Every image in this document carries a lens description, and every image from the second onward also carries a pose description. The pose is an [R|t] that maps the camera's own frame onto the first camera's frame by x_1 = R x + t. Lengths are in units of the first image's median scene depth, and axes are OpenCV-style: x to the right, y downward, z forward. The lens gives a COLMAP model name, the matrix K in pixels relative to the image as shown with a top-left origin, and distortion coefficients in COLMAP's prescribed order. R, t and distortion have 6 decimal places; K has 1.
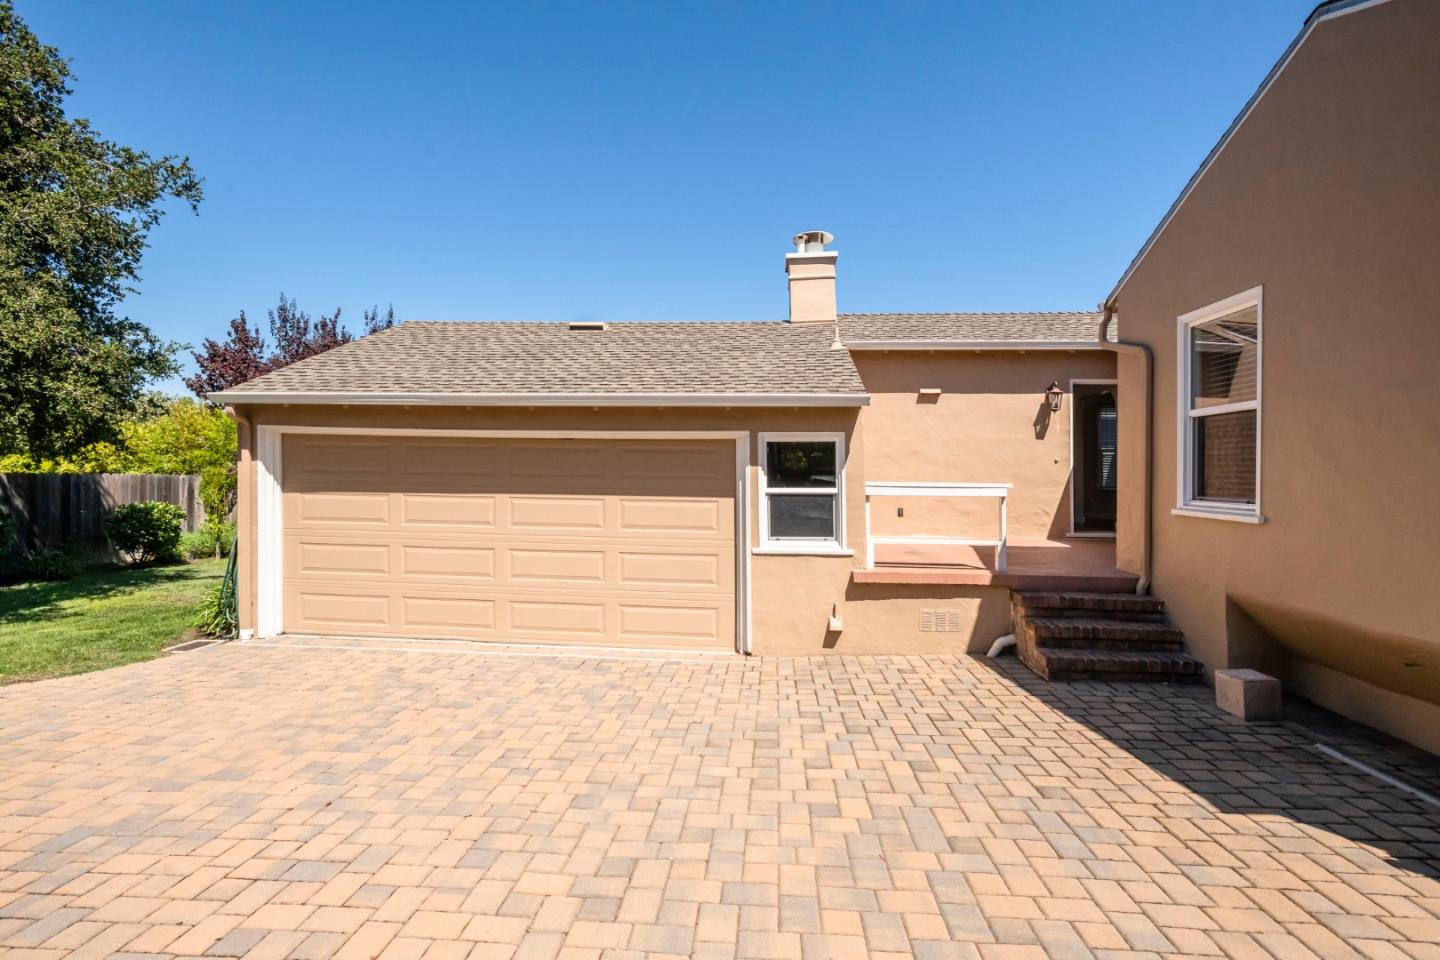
lens RADIAL K [[680.4, 0, 720.0], [0, 680.4, 480.0], [0, 0, 1]] dist [-0.024013, -0.000460]
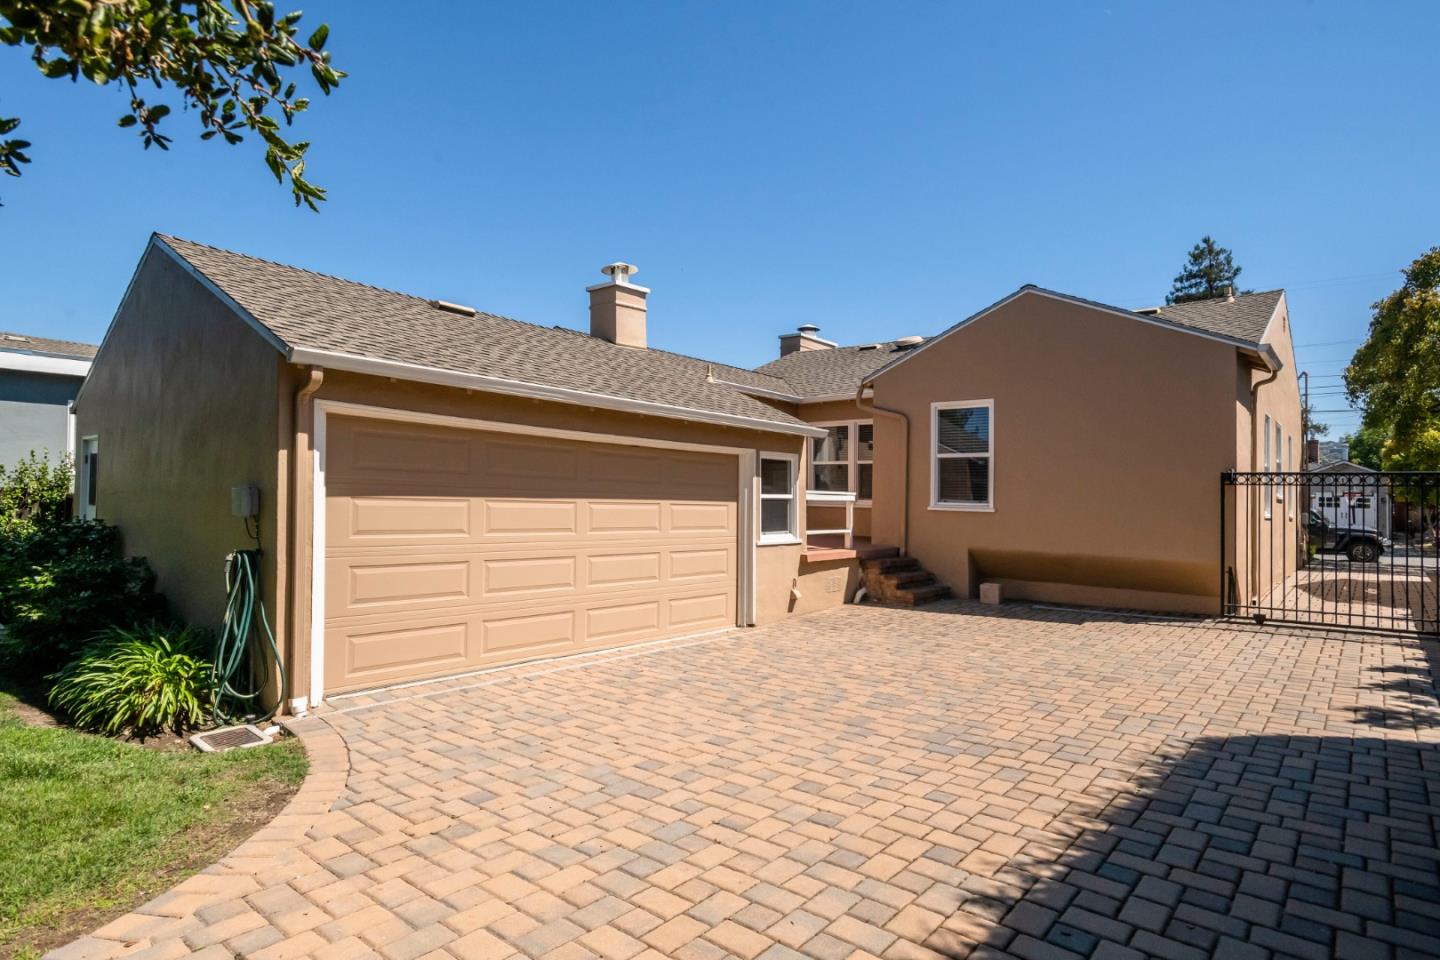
lens RADIAL K [[768.2, 0, 720.0], [0, 768.2, 480.0], [0, 0, 1]] dist [0.000126, 0.000043]
pose [[0.577214, 0.021278, 0.816316, -1.167975], [-0.010629, 0.999772, -0.018544, 0.012523], [-0.816524, 0.002027, 0.577309, 0.220409]]
